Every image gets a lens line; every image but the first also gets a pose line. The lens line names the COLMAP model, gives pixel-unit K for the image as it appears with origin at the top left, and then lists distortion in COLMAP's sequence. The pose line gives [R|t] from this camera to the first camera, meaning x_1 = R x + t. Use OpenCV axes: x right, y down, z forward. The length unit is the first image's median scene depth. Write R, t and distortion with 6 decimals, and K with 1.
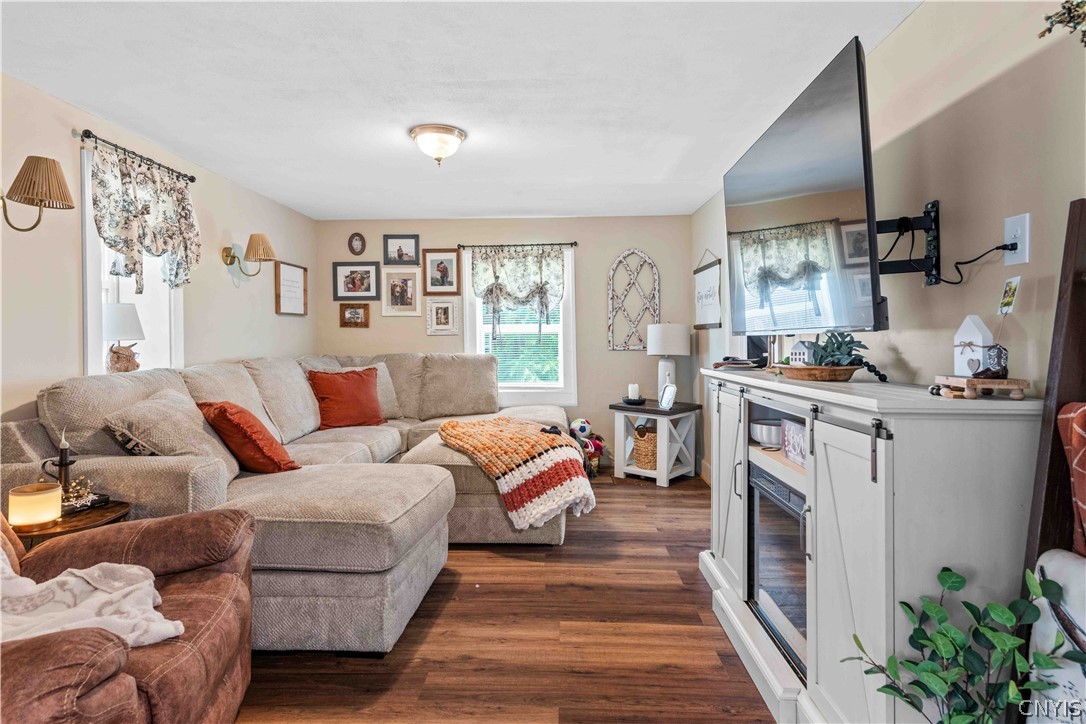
lens RADIAL K [[609.2, 0, 545.8], [0, 609.2, 343.5], [0, 0, 1]] dist [0.023523, -0.005924]
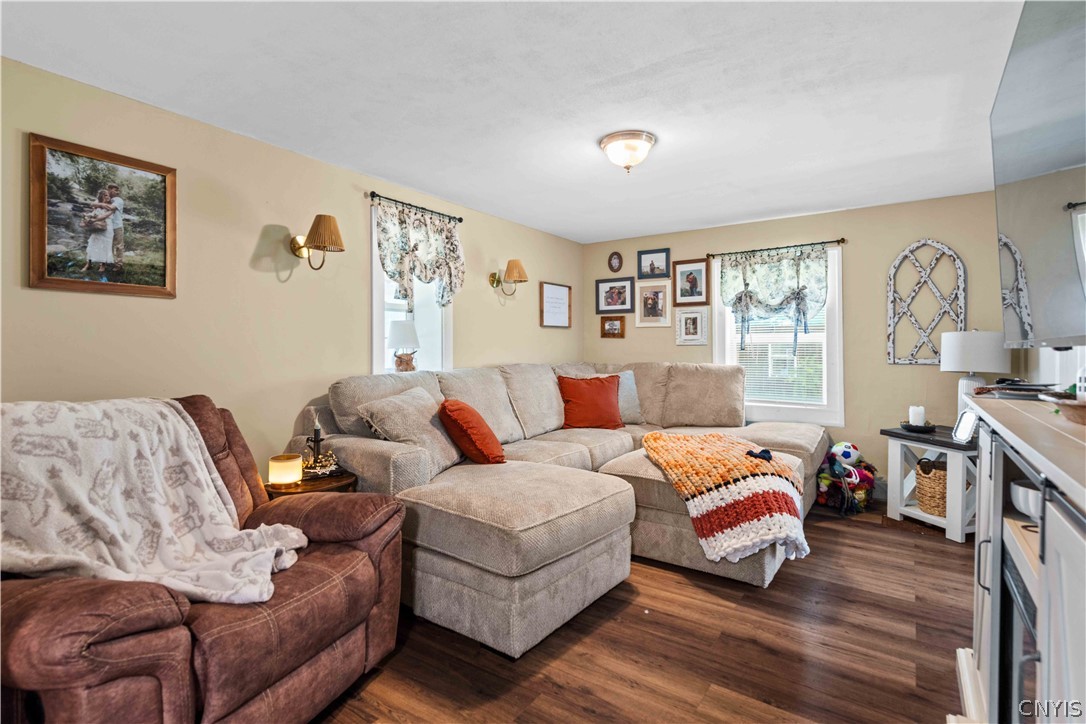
lens RADIAL K [[540.0, 0, 537.2], [0, 540.0, 353.1], [0, 0, 1]] dist [0.020879, -0.007511]
pose [[0.838043, 0.011450, -0.545484, 0.179136], [-0.010420, 0.999933, 0.004982, -0.004279], [0.545505, 0.001509, 0.838106, 0.185662]]
